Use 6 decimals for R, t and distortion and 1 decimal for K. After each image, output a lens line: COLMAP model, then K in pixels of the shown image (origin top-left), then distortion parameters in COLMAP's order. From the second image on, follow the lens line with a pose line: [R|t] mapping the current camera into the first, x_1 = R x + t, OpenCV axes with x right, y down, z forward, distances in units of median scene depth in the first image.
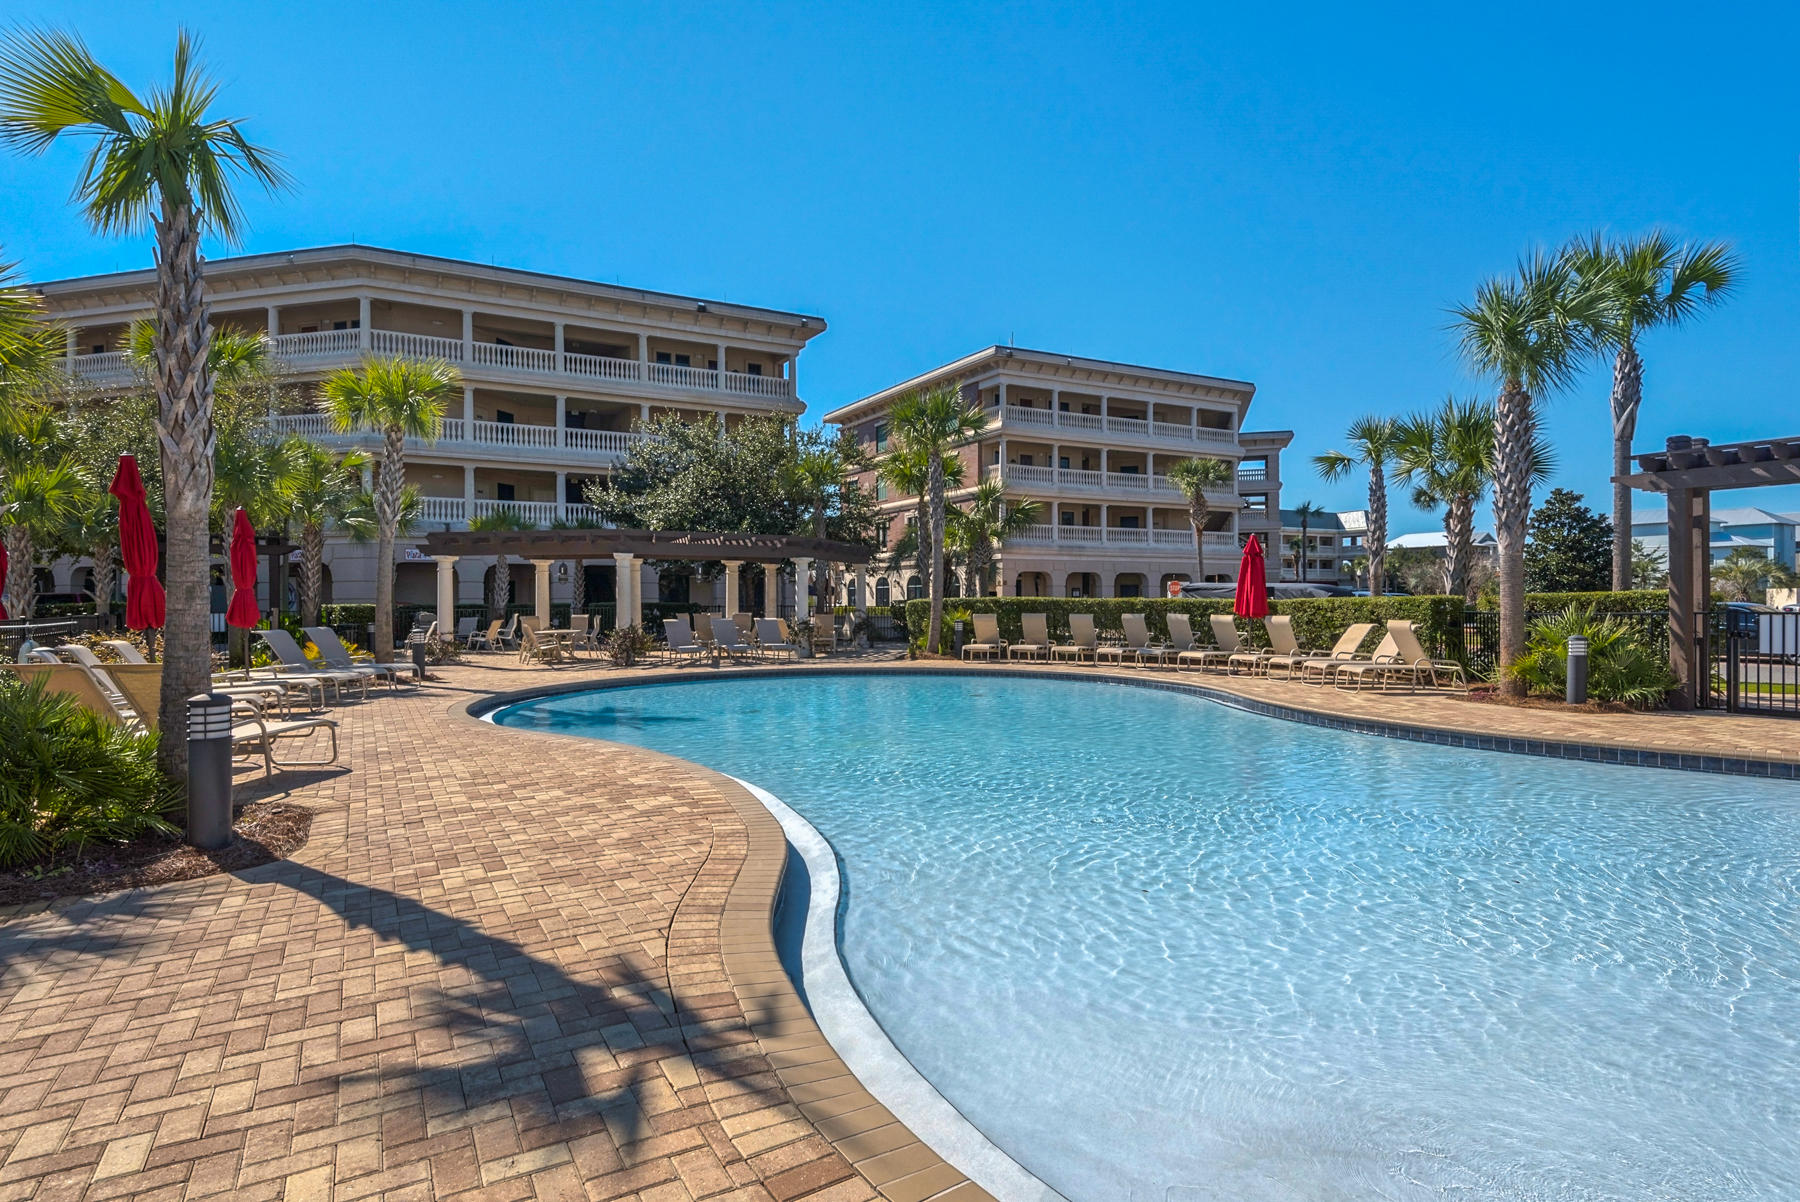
lens RADIAL K [[964.0, 0, 893.0], [0, 964.0, 597.8], [0, 0, 1]] dist [0.006399, -0.001904]
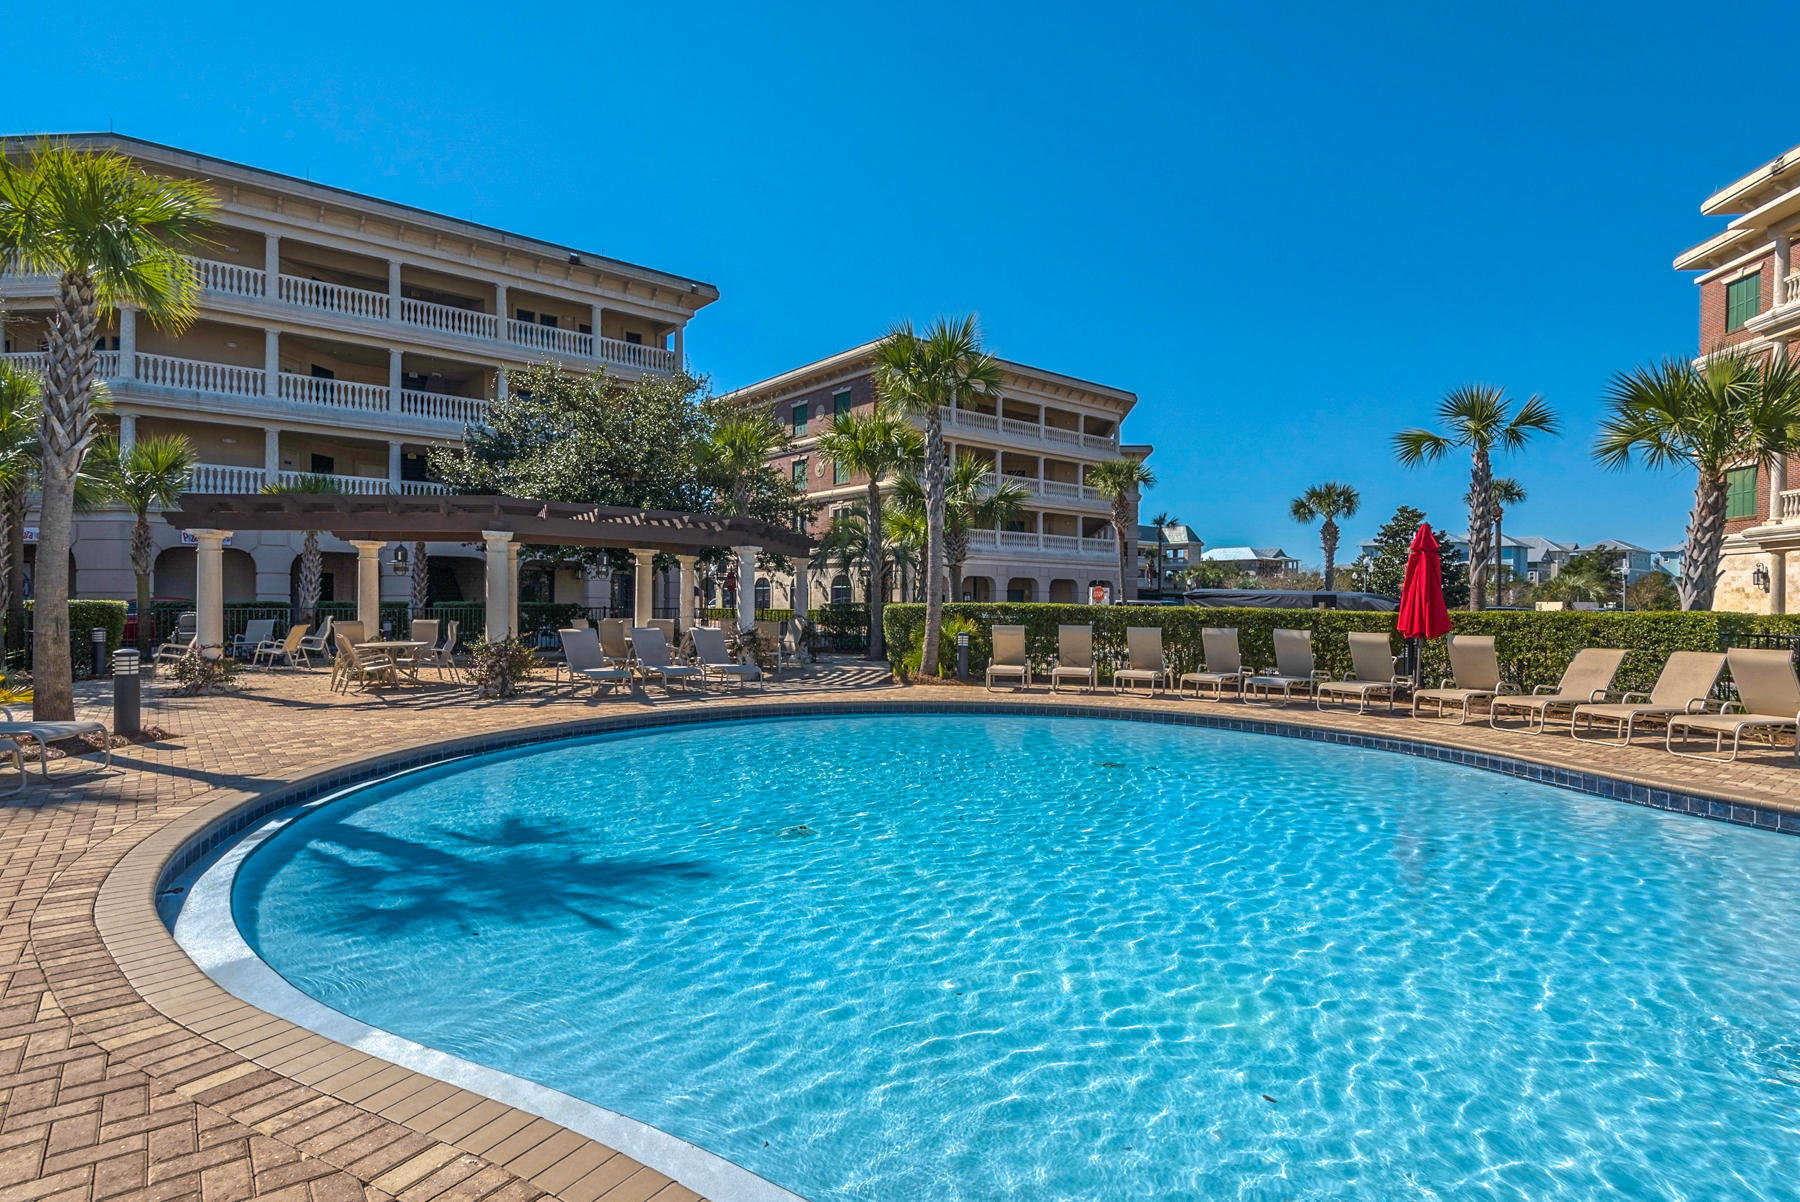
lens RADIAL K [[904.5, 0, 900.1], [0, 904.5, 606.8], [0, 0, 1]] dist [-0.000321, -0.004362]
pose [[0.983398, 0.012439, 0.181034, -0.086238], [-0.013788, 0.999886, 0.006198, -0.000689], [-0.180936, -0.008592, 0.983457, 0.239635]]
